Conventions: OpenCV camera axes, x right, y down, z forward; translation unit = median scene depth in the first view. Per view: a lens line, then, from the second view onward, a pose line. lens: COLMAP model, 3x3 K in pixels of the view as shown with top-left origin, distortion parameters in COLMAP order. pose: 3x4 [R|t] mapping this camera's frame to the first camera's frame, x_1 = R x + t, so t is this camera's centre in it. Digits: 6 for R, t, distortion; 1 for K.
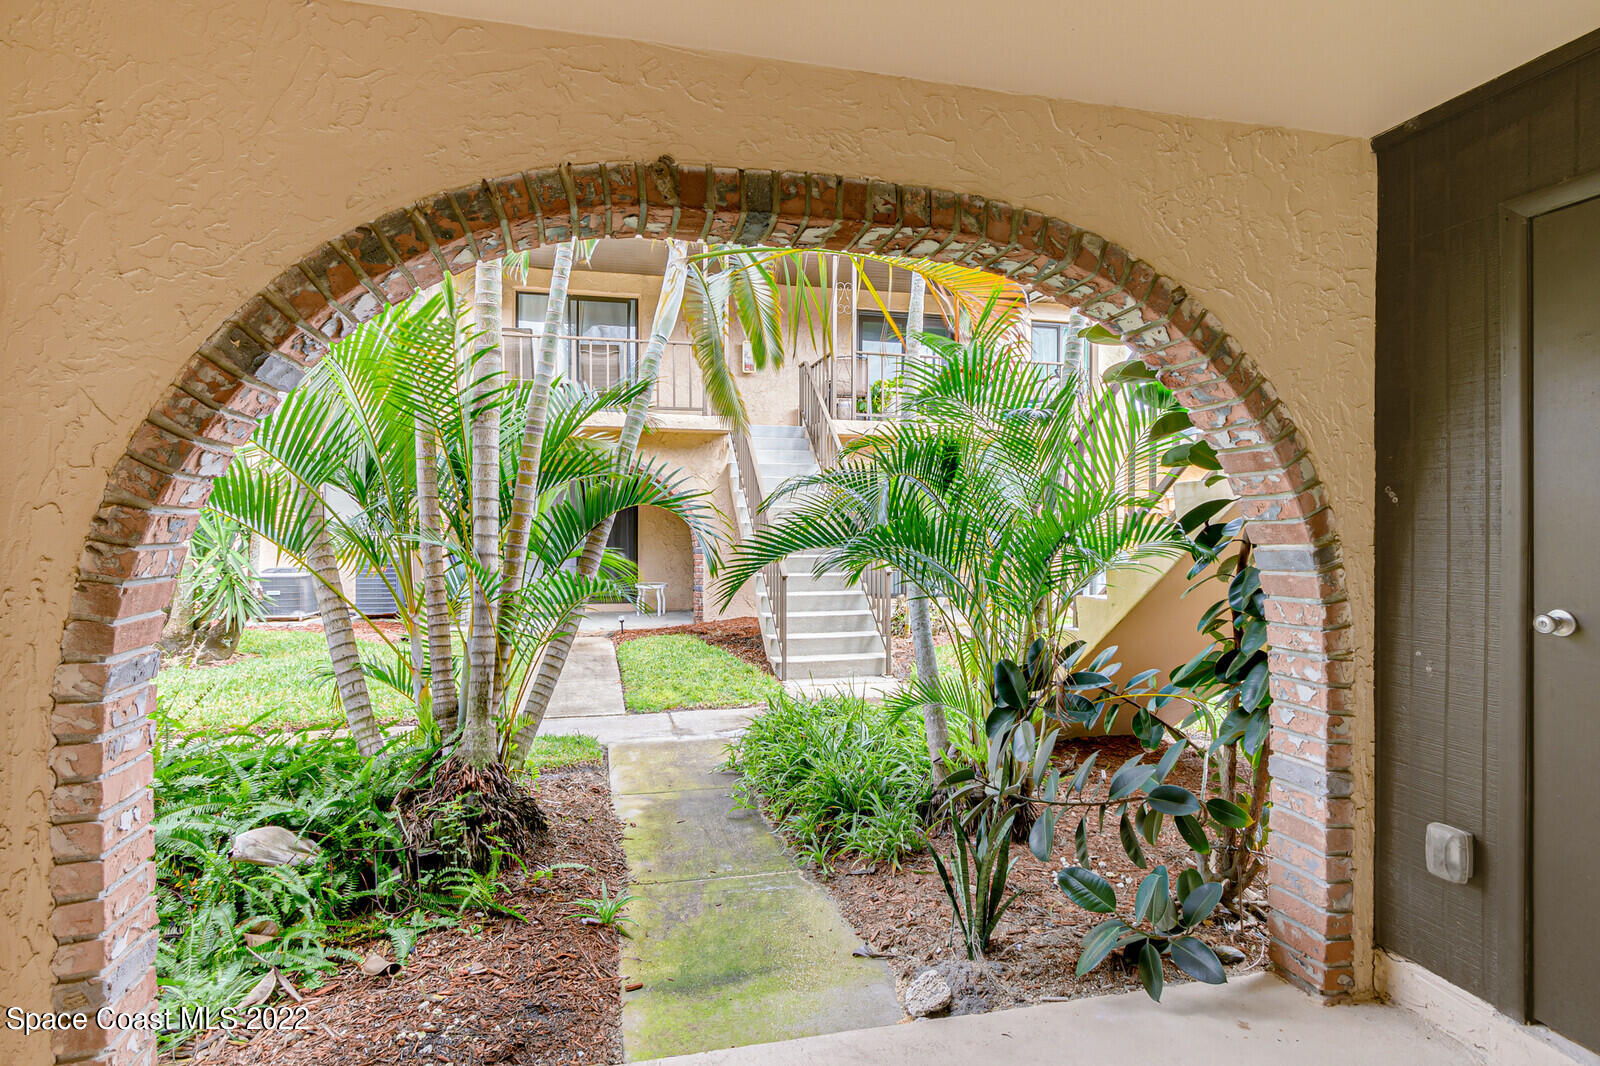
lens RADIAL K [[823.7, 0, 795.6], [0, 823.7, 520.3], [0, 0, 1]] dist [0.003537, -0.001001]
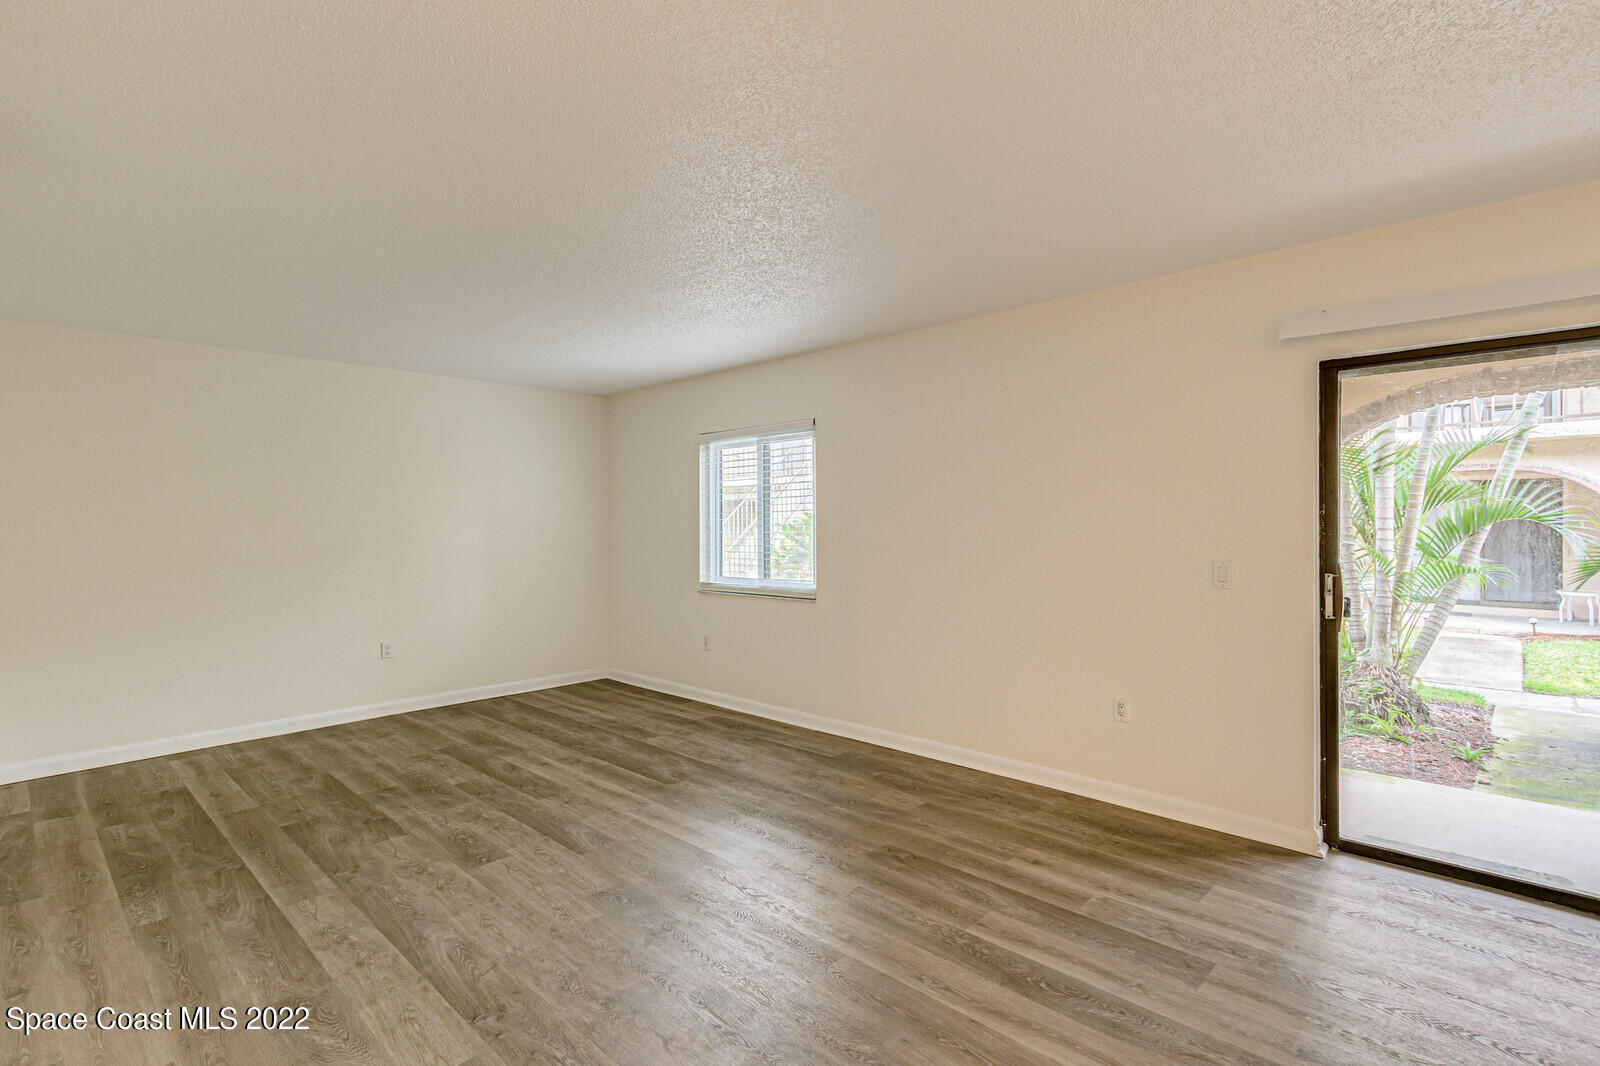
lens RADIAL K [[768.9, 0, 787.8], [0, 768.9, 526.3], [0, 0, 1]] dist [0.004339, -0.002483]
pose [[0.532761, -0.002081, -0.846263, 0.463122], [0.005000, 0.999987, 0.000689, -0.022156], [0.846251, -0.004598, 0.532765, -1.314425]]
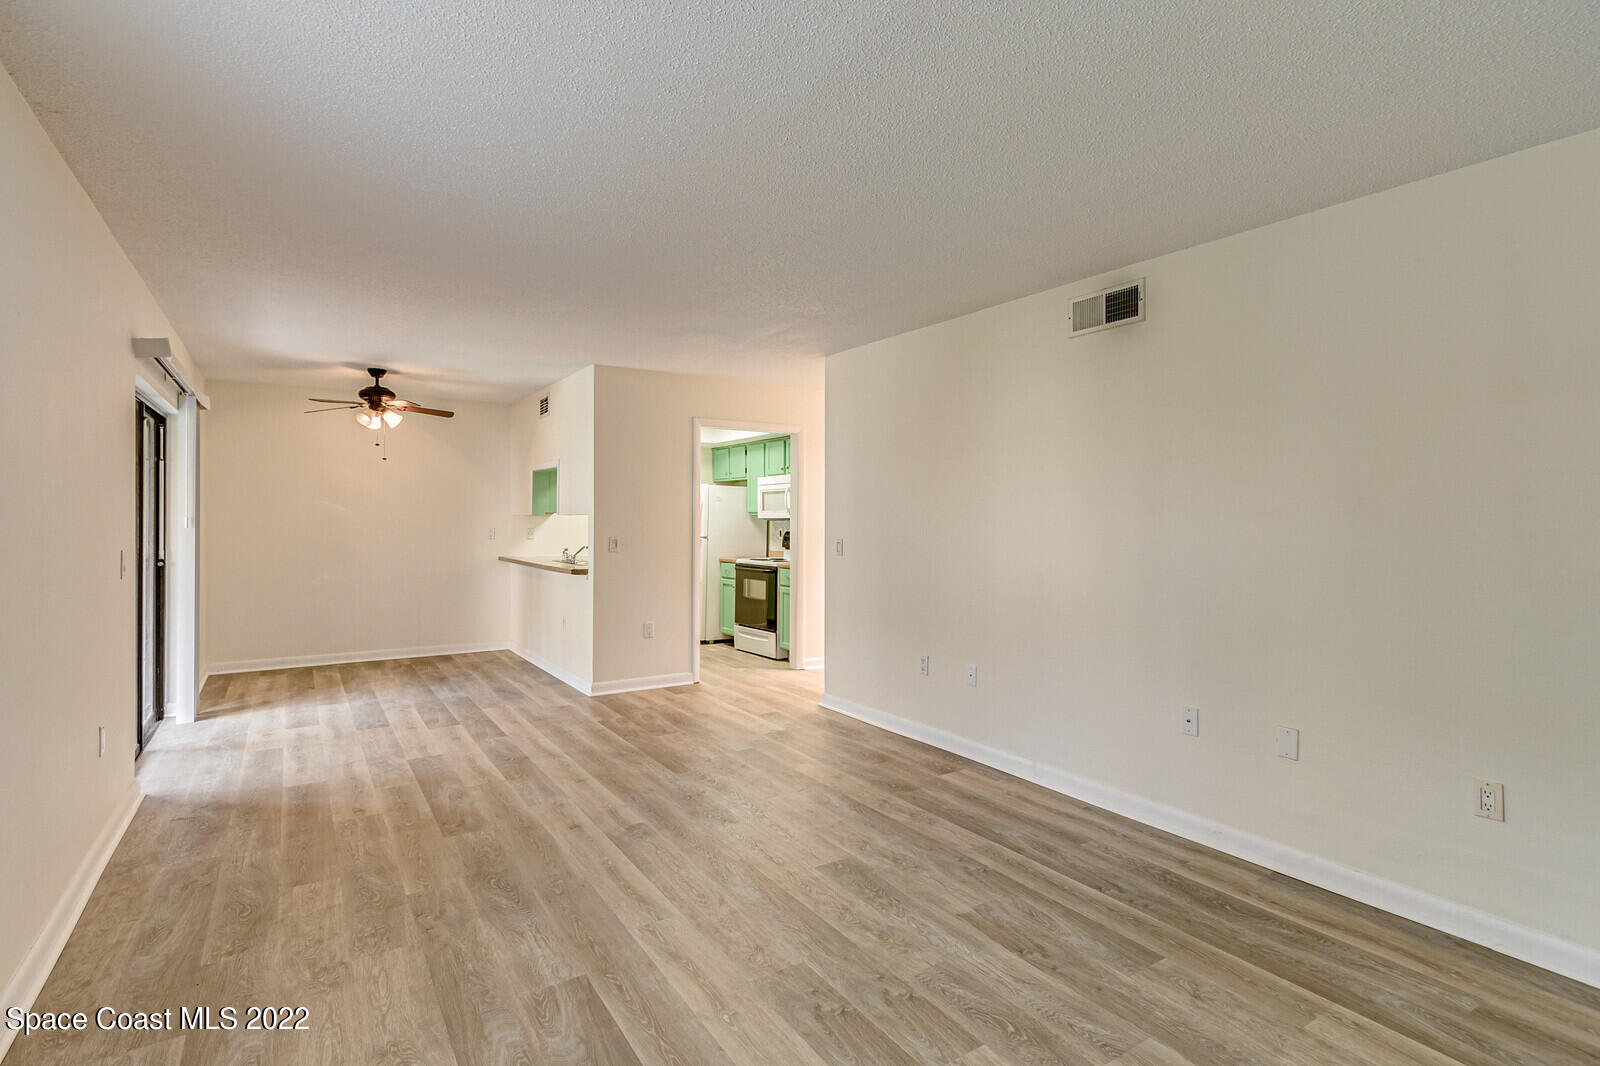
lens RADIAL K [[768.9, 0, 775.6], [0, 768.9, 518.5], [0, 0, 1]] dist [0.004339, -0.002483]
pose [[-0.311735, -0.001568, 0.950168, -1.830202], [-0.004072, 0.999992, 0.000314, -0.018737], [-0.950160, -0.003771, -0.311739, -0.638085]]
